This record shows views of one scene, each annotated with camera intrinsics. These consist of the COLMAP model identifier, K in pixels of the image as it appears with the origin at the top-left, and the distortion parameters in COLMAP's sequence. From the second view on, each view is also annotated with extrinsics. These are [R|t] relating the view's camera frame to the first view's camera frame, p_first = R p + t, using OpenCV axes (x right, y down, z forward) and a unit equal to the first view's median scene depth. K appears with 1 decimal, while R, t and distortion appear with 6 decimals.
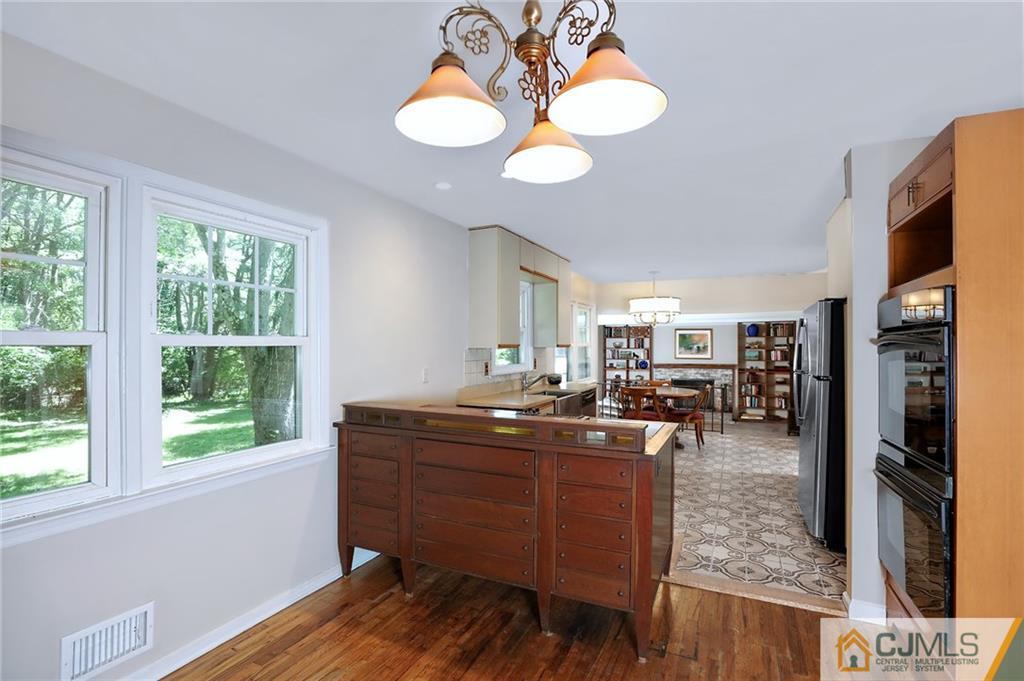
lens RADIAL K [[471.7, 0, 515.9], [0, 471.7, 343.1], [0, 0, 1]] dist [-0.029193, 0.001173]
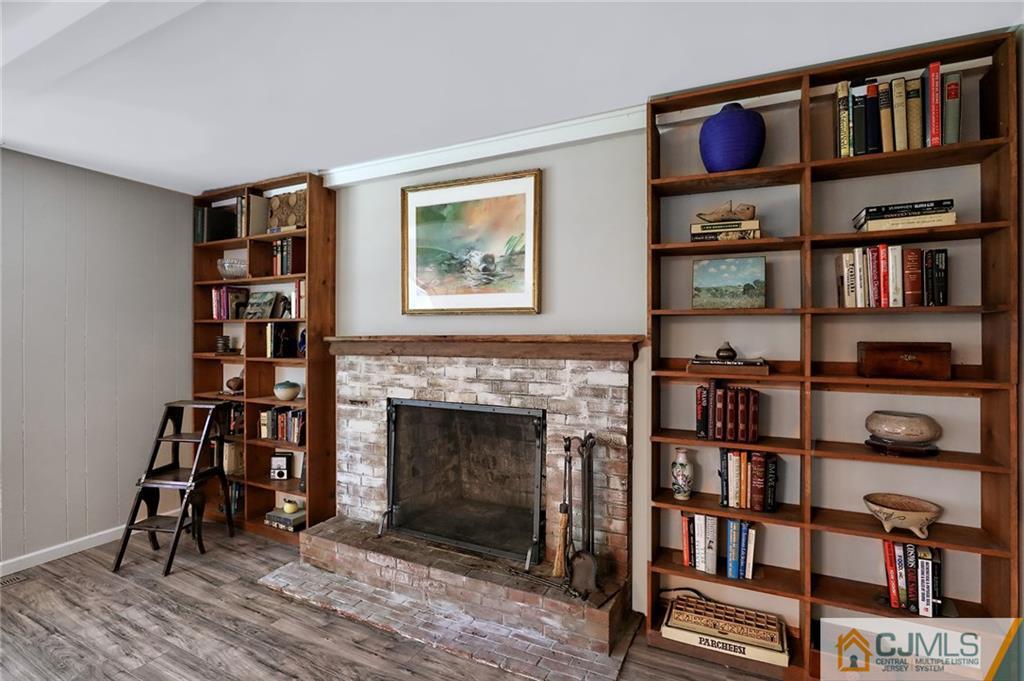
lens RADIAL K [[493.7, 0, 503.1], [0, 493.7, 335.6], [0, 0, 1]] dist [-0.040425, 0.008648]
pose [[0.999596, 0.001812, -0.028363, 0.402415], [-0.001554, 0.999957, 0.009127, 0.042214], [0.028378, -0.009079, 0.999556, 0.769558]]
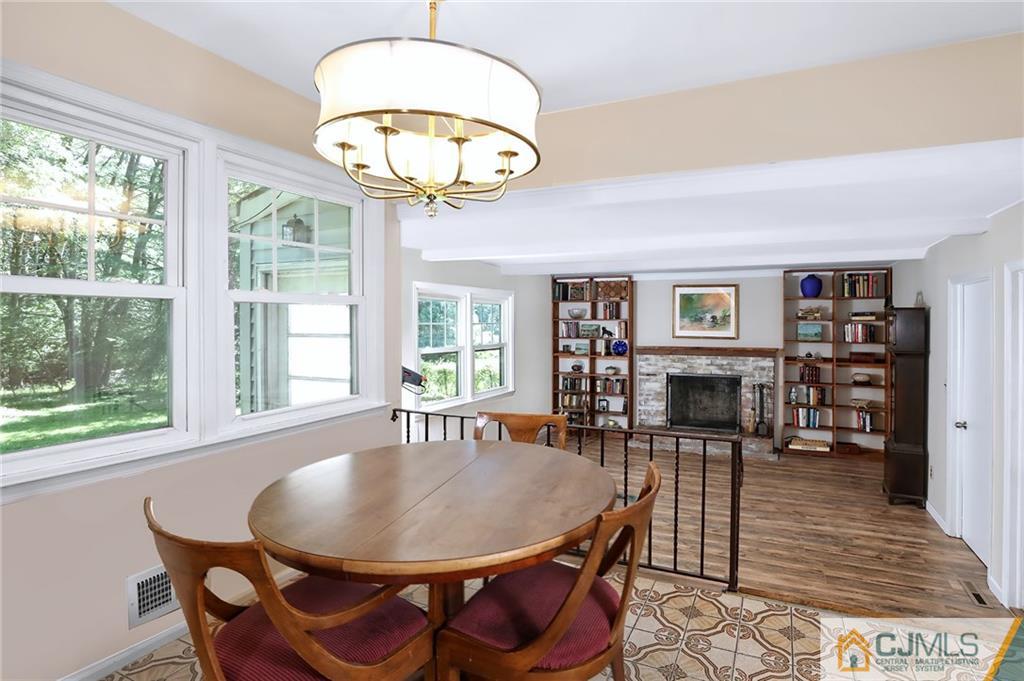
lens RADIAL K [[526.6, 0, 550.4], [0, 526.6, 320.7], [0, 0, 1]] dist [-0.035572, 0.001681]
pose [[0.999661, 0.000308, 0.026019, 0.178396], [-0.000590, 0.999941, 0.010819, 0.006151], [-0.026014, -0.010831, 0.999603, 0.381706]]
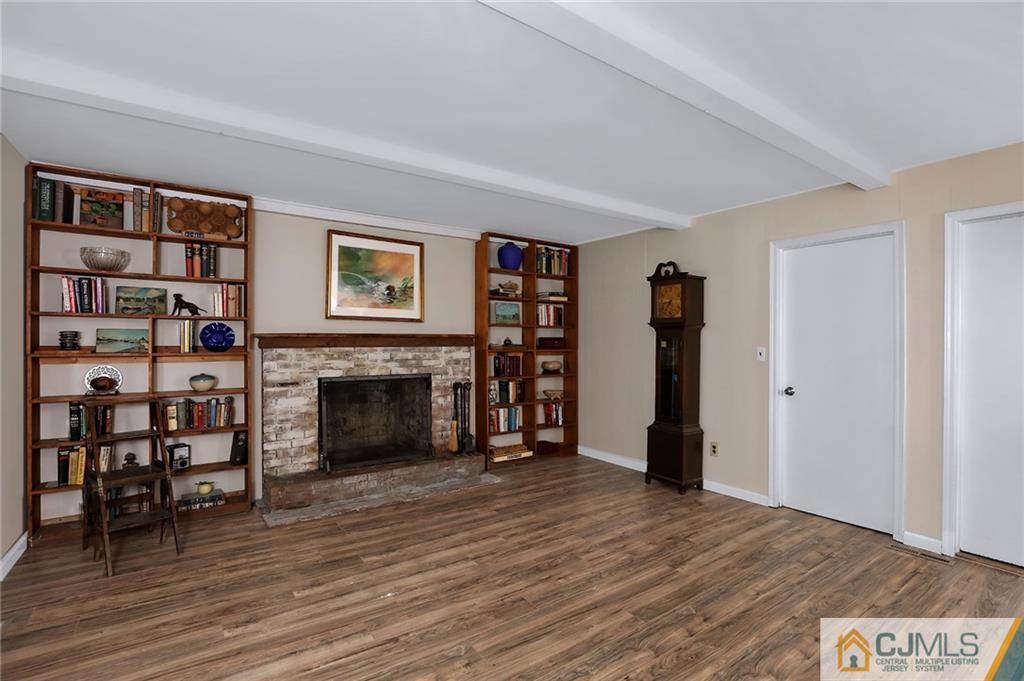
lens RADIAL K [[493.7, 0, 541.5], [0, 493.7, 343.4], [0, 0, 1]] dist [-0.040425, 0.008648]
pose [[0.460856, -0.002508, 0.887472, 0.102313], [-0.008735, 0.999935, 0.007362, 0.047874], [-0.887432, -0.011145, 0.460804, 0.718220]]
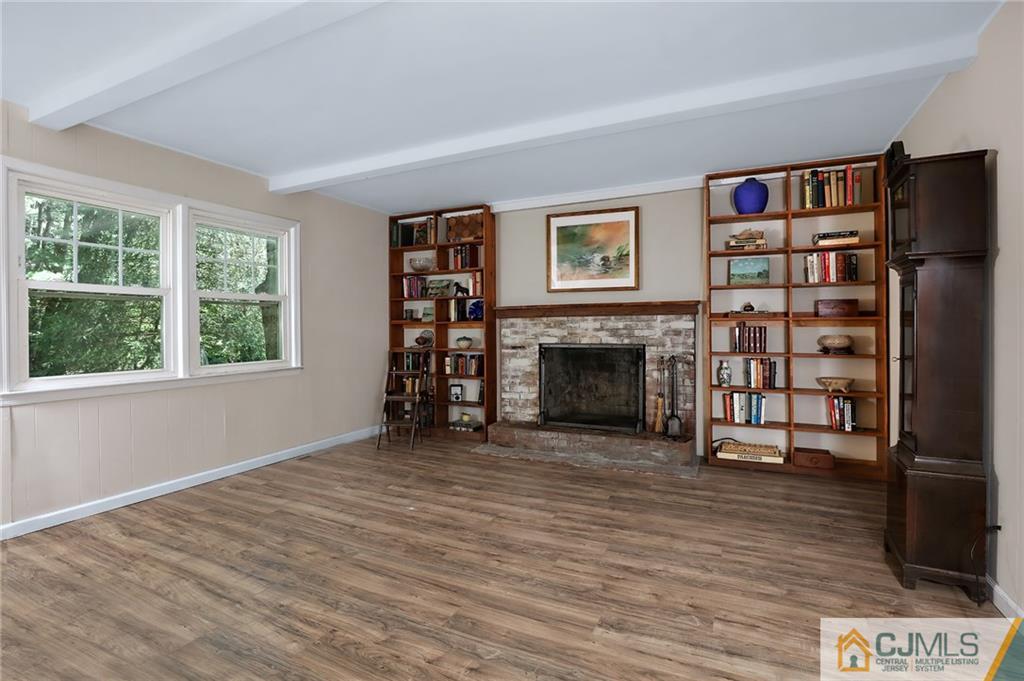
lens RADIAL K [[493.7, 0, 505.5], [0, 493.7, 327.1], [0, 0, 1]] dist [-0.040425, 0.008648]
pose [[0.999721, -0.006677, -0.022672, 0.318356], [0.006865, 0.999943, 0.008213, 0.059086], [0.022616, -0.008367, 0.999709, 0.608590]]
